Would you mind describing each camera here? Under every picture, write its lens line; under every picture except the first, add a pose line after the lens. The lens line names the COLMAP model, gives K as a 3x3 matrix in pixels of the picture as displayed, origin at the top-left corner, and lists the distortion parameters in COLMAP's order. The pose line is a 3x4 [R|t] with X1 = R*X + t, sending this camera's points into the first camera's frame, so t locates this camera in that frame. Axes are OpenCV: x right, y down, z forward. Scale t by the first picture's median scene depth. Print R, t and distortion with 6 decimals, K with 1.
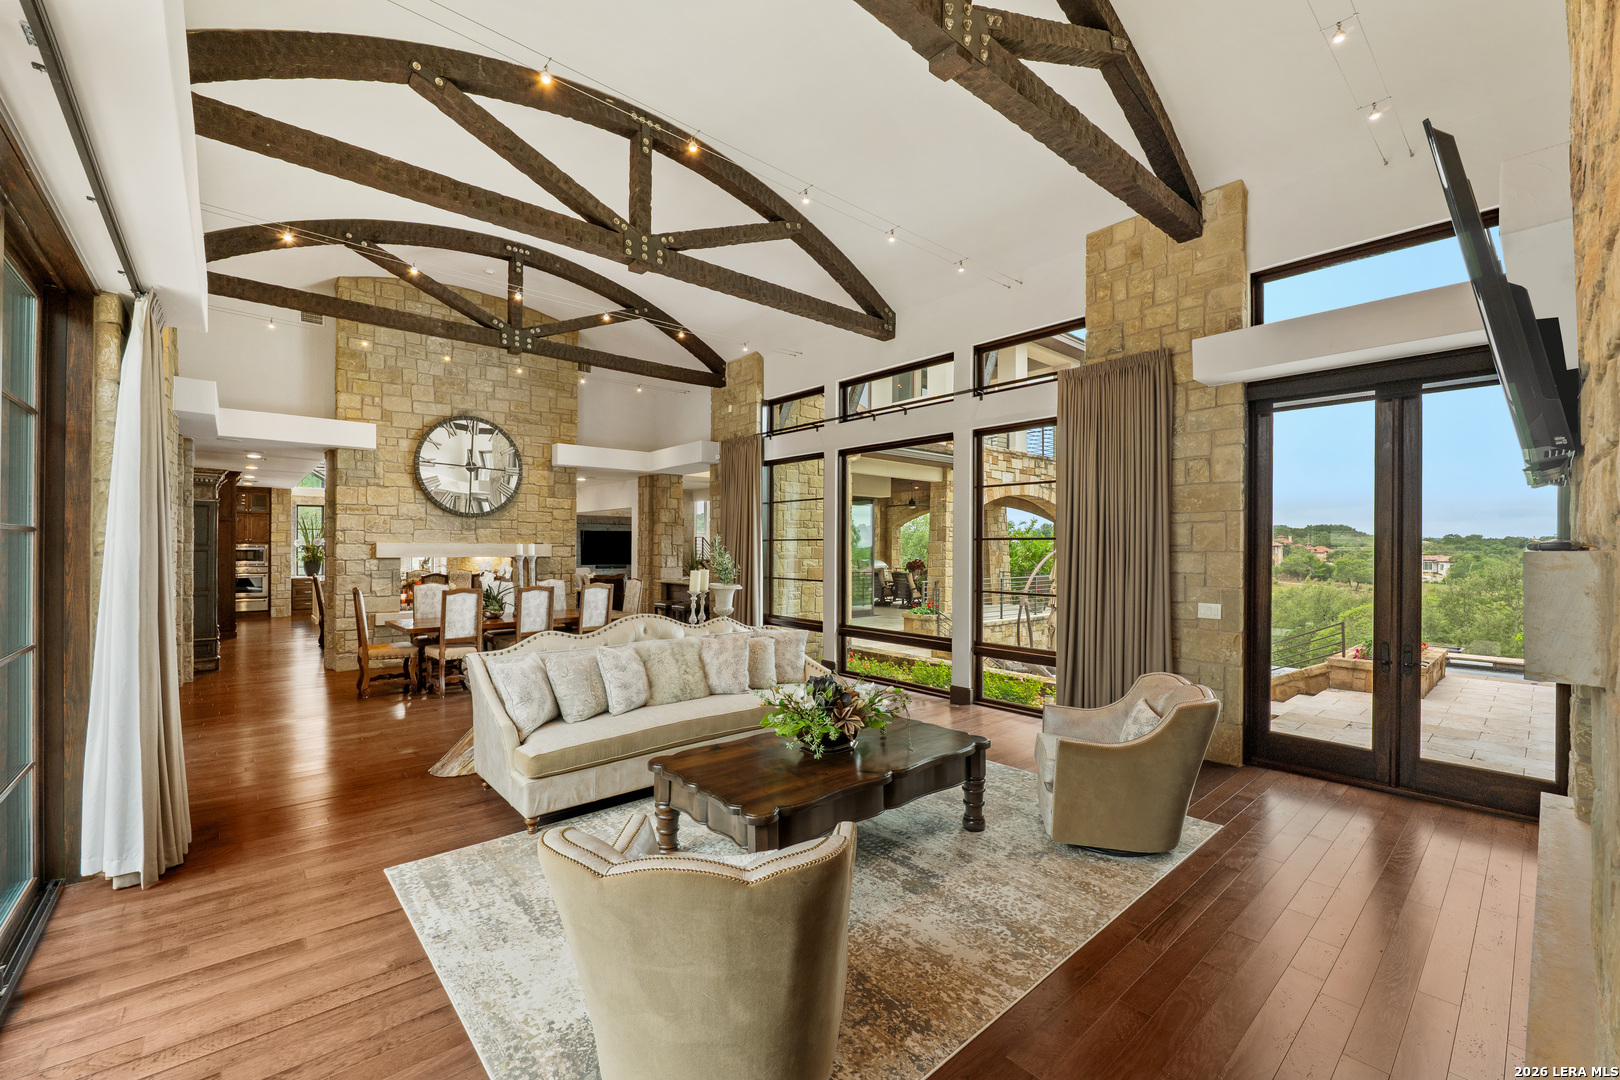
lens RADIAL K [[663.6, 0, 806.5], [0, 663.6, 552.0], [0, 0, 1]] dist [-0.009104, 0.000124]
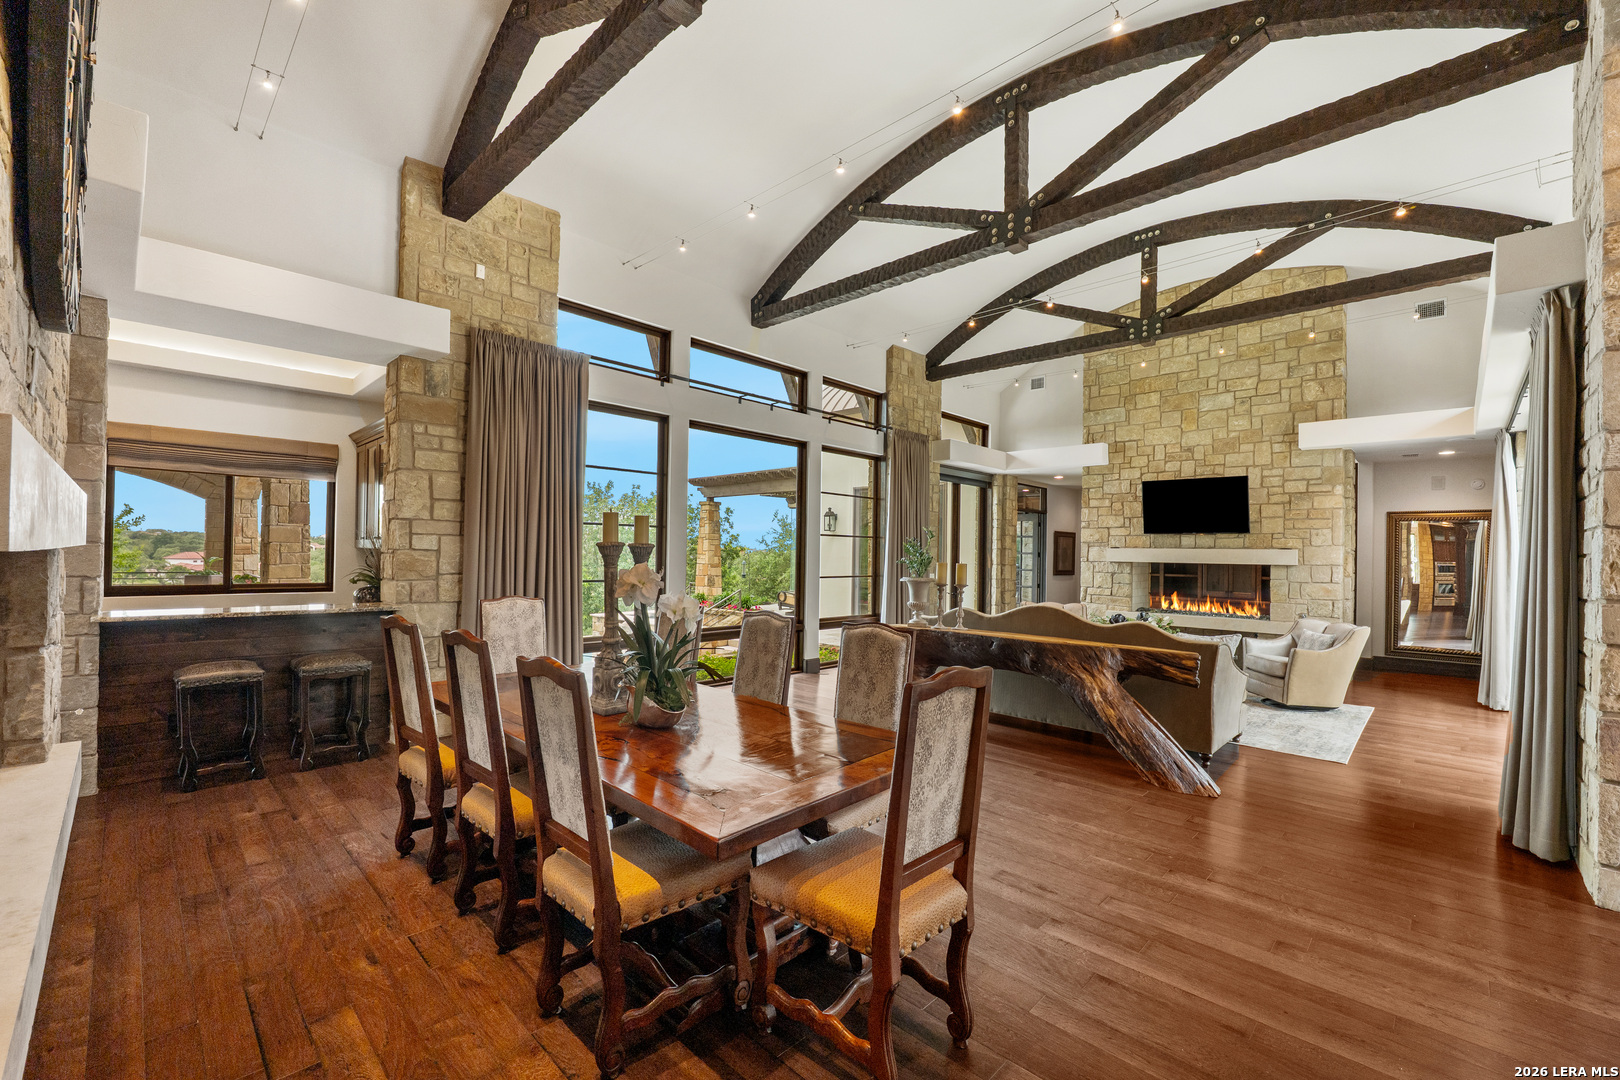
lens RADIAL K [[663.6, 0, 806.5], [0, 663.6, 552.0], [0, 0, 1]] dist [-0.009104, 0.000124]
pose [[0.075955, 0.001136, -0.997111, 0.562474], [-0.017767, 0.999842, -0.000214, 0.009612], [0.996953, 0.017731, 0.075964, 0.540631]]
